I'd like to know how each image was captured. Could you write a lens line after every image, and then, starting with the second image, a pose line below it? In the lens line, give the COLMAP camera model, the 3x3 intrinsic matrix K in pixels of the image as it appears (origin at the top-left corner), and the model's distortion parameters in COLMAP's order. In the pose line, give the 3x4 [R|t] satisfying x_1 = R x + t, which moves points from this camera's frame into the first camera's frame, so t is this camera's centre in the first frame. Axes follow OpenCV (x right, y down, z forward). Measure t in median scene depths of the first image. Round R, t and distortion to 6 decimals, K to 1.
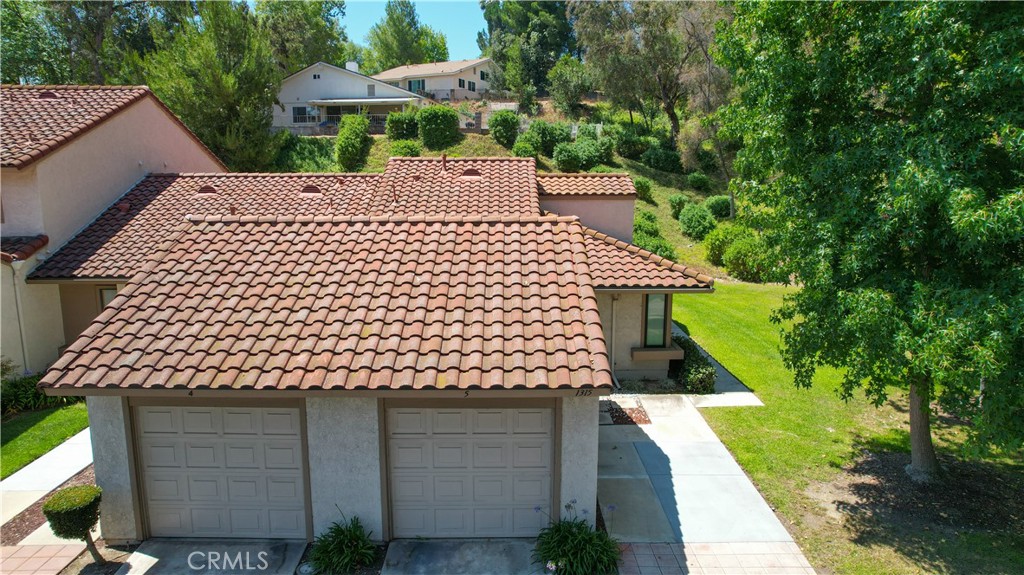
lens RADIAL K [[631.5, 0, 515.1], [0, 631.5, 287.2], [0, 0, 1]] dist [-0.075929, 0.067278]
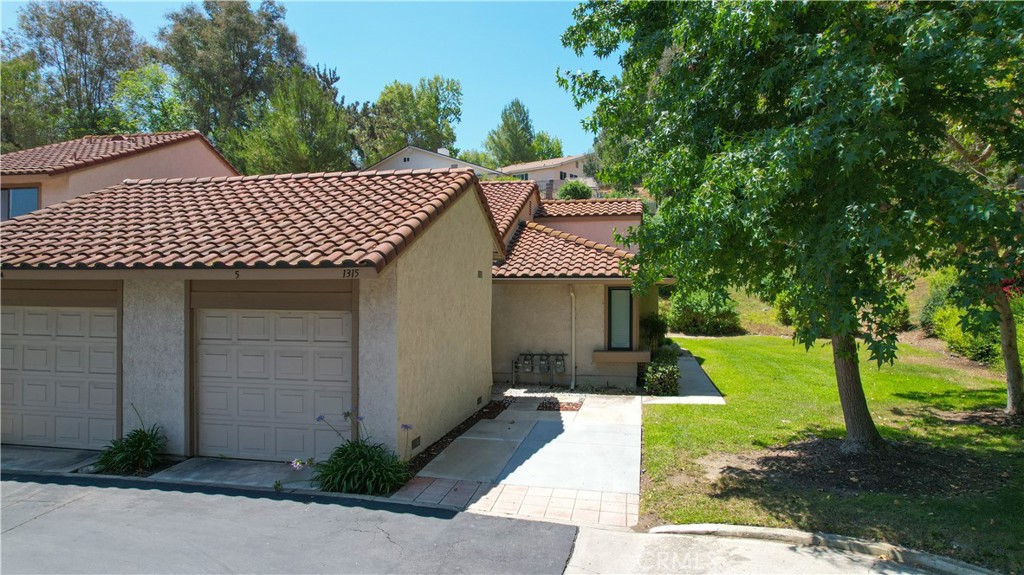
lens RADIAL K [[631.5, 0, 515.1], [0, 631.5, 287.2], [0, 0, 1]] dist [-0.075929, 0.067278]
pose [[0.979414, -0.001372, -0.201858, 0.466492], [-0.032611, 0.985767, -0.164925, 0.291479], [0.199211, 0.168113, 0.965429, 0.147647]]
